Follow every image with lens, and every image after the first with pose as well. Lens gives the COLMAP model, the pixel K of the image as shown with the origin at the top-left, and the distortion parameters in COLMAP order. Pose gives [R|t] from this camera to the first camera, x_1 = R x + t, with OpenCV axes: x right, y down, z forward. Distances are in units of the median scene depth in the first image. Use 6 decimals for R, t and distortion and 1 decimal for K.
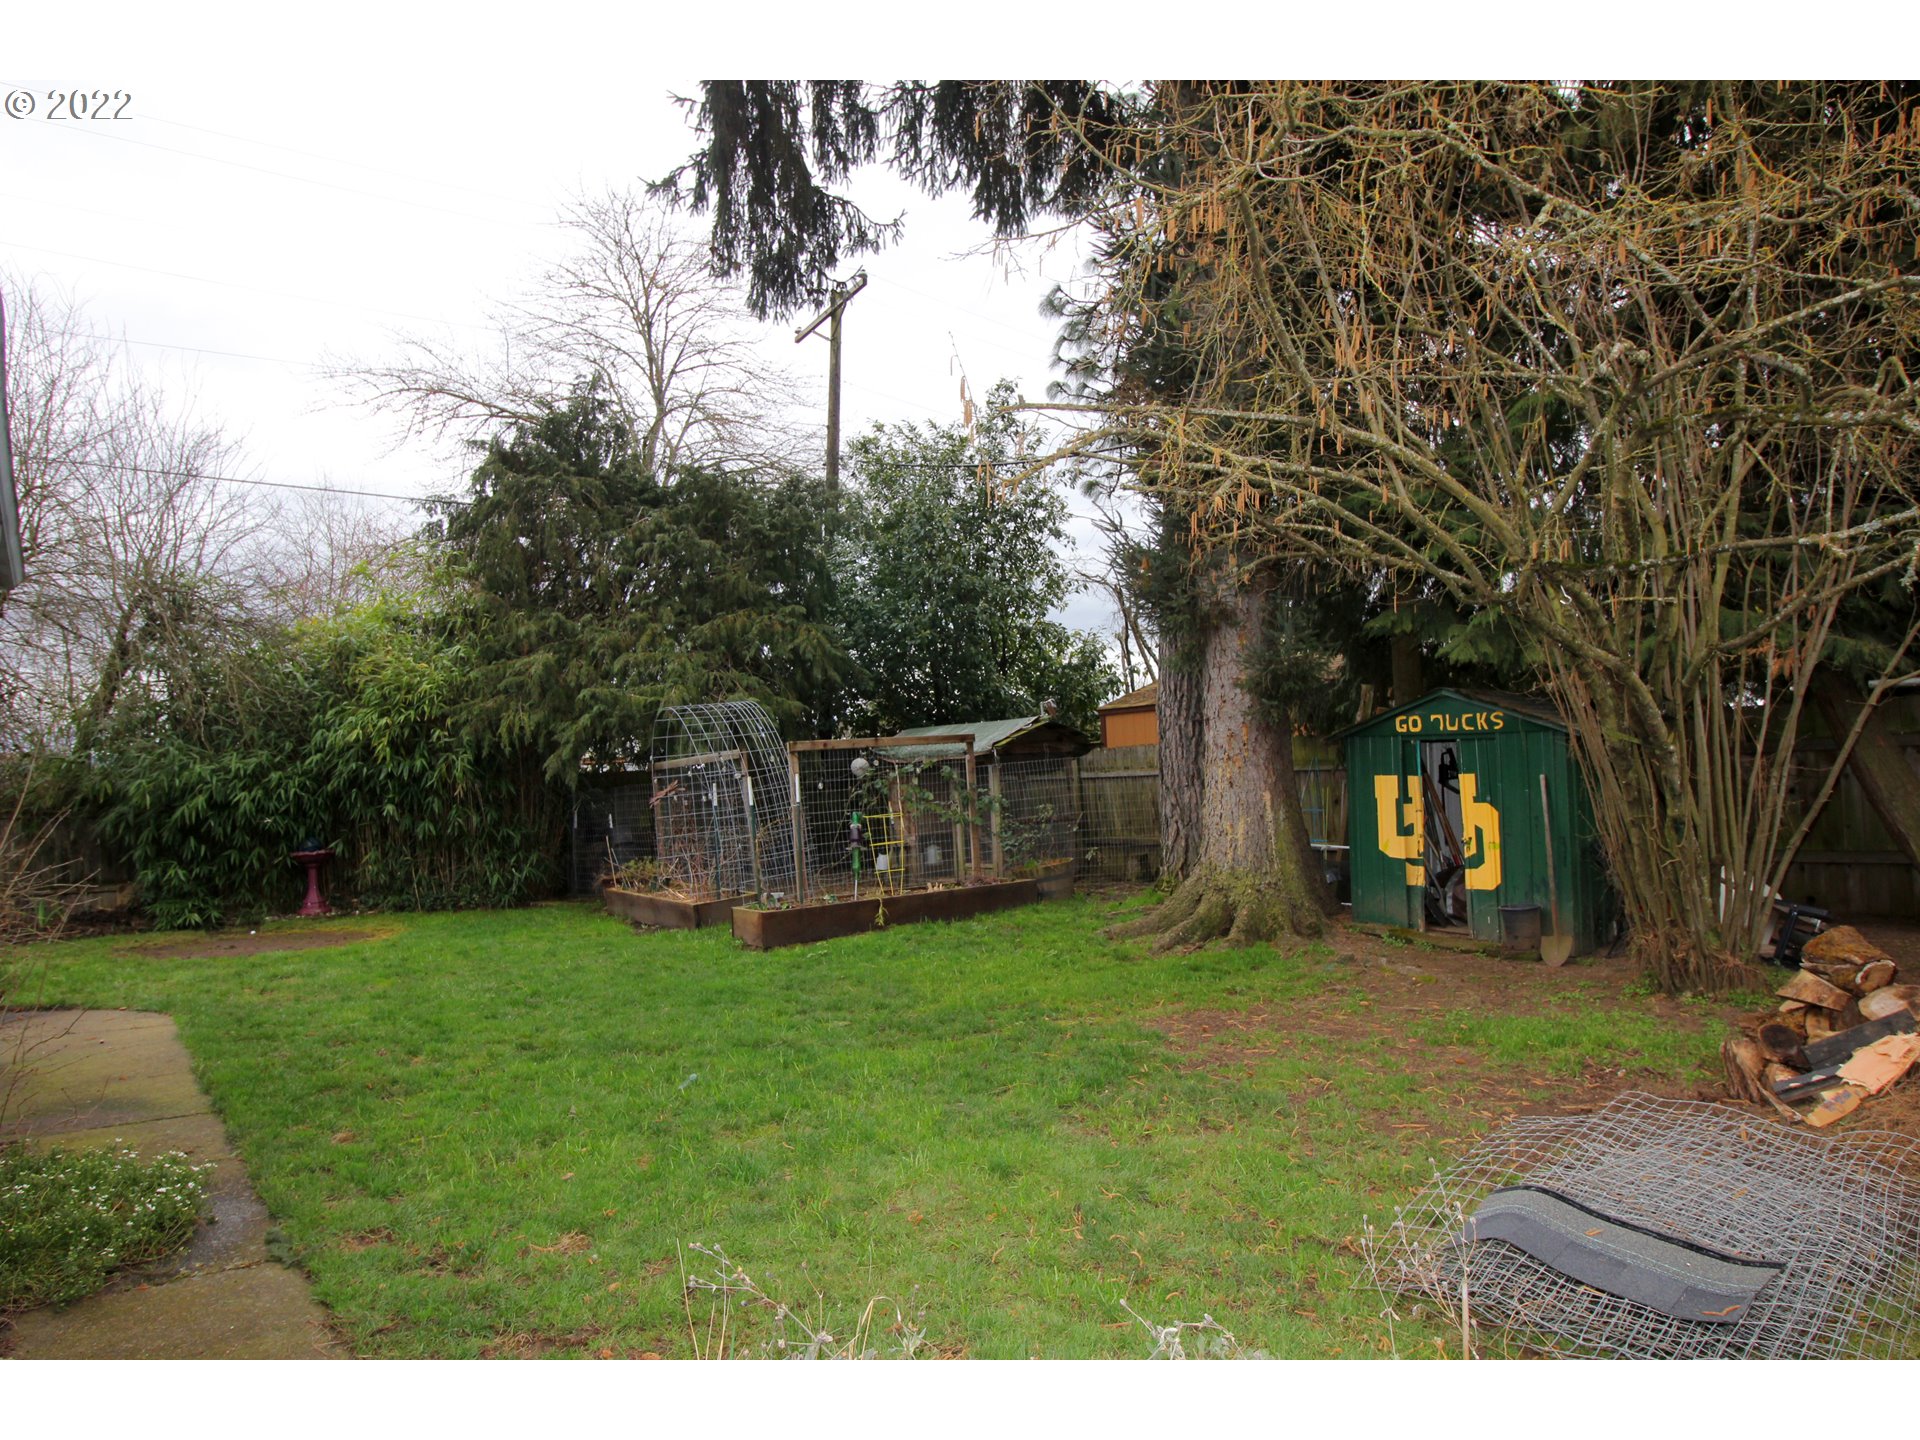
lens RADIAL K [[1014.8, 0, 966.9], [0, 1014.8, 709.7], [0, 0, 1]] dist [0.007764, -0.015793]
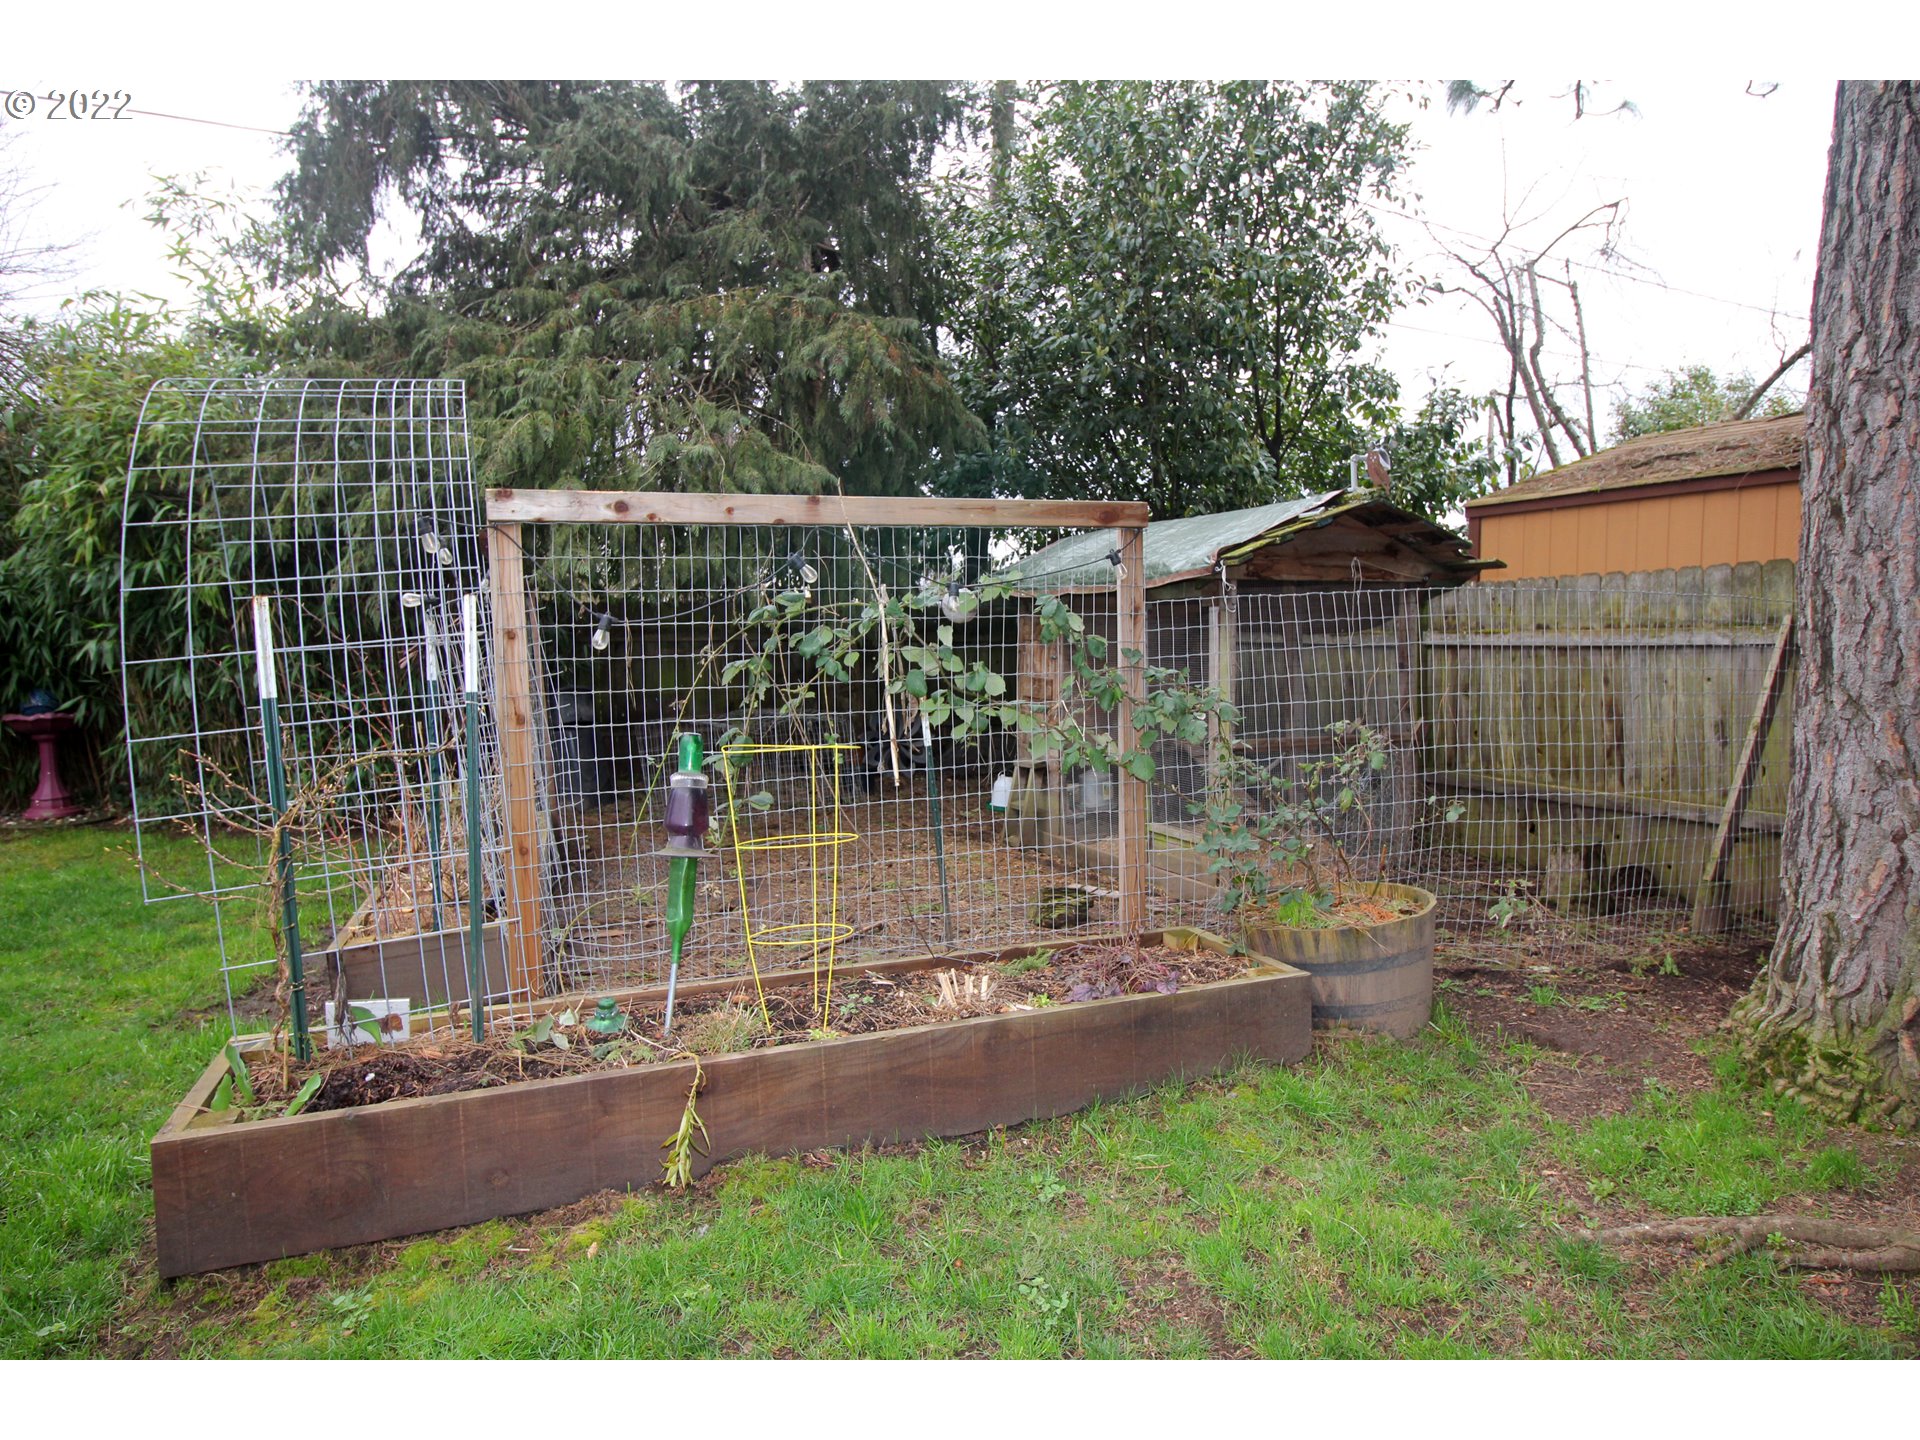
lens RADIAL K [[1014.8, 0, 966.9], [0, 1014.8, 709.7], [0, 0, 1]] dist [0.007764, -0.015793]
pose [[0.966403, 0.057226, -0.250580, 0.032928], [-0.020918, 0.989177, 0.145226, 0.038502], [0.256179, -0.135105, 0.957141, 0.574995]]
